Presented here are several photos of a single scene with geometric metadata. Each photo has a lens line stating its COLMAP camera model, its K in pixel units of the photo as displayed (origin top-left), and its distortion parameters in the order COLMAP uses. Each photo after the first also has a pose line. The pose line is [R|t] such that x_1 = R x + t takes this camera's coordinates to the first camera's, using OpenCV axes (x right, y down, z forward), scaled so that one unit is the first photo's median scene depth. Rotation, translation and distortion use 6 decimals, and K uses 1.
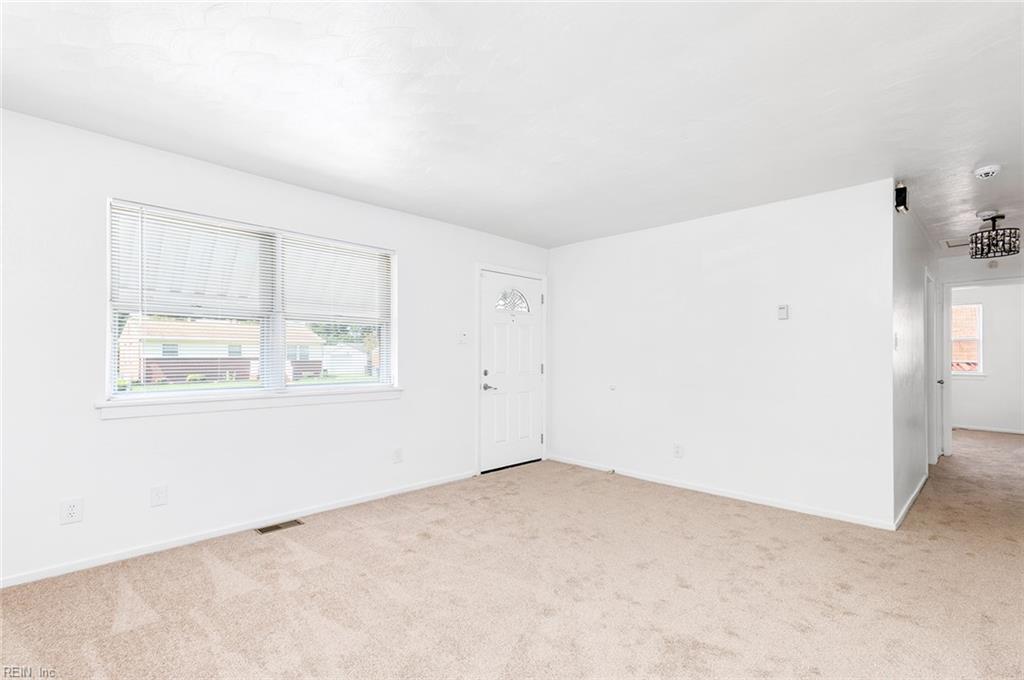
lens RADIAL K [[485.6, 0, 512.0], [0, 485.6, 340.0], [0, 0, 1]] dist [0.001233, 0.000068]
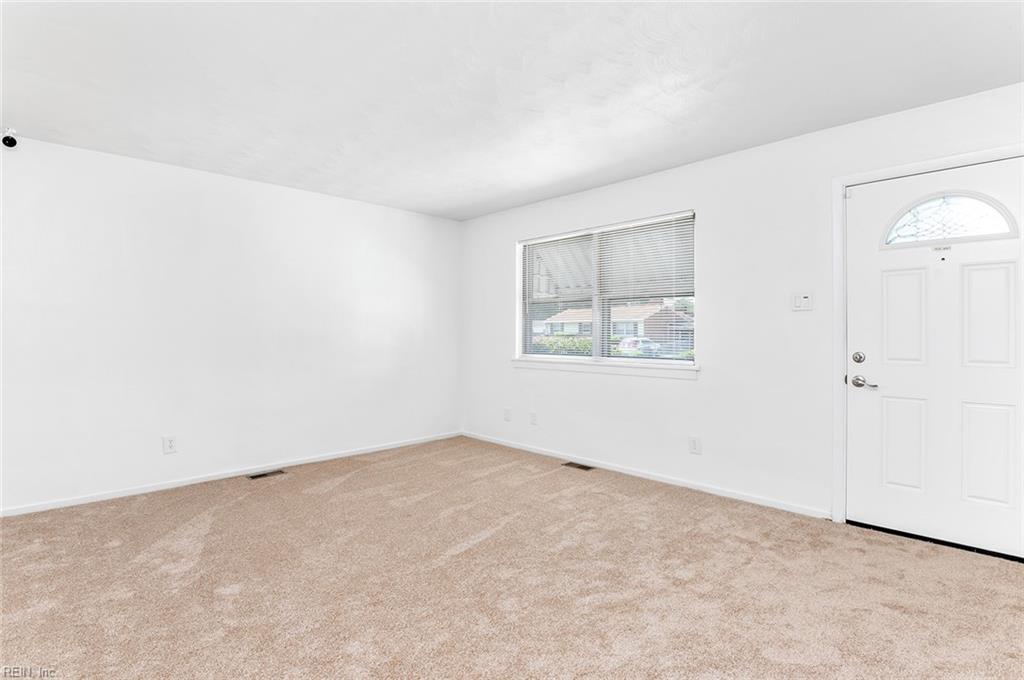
lens RADIAL K [[502.7, 0, 512.0], [0, 502.7, 340.0], [0, 0, 1]] dist [-0.000153, -0.000057]
pose [[-0.032943, 0.010507, -0.999402, 0.607917], [0.045380, 0.998929, 0.009006, 0.022437], [0.998426, -0.045056, -0.033384, 0.642379]]
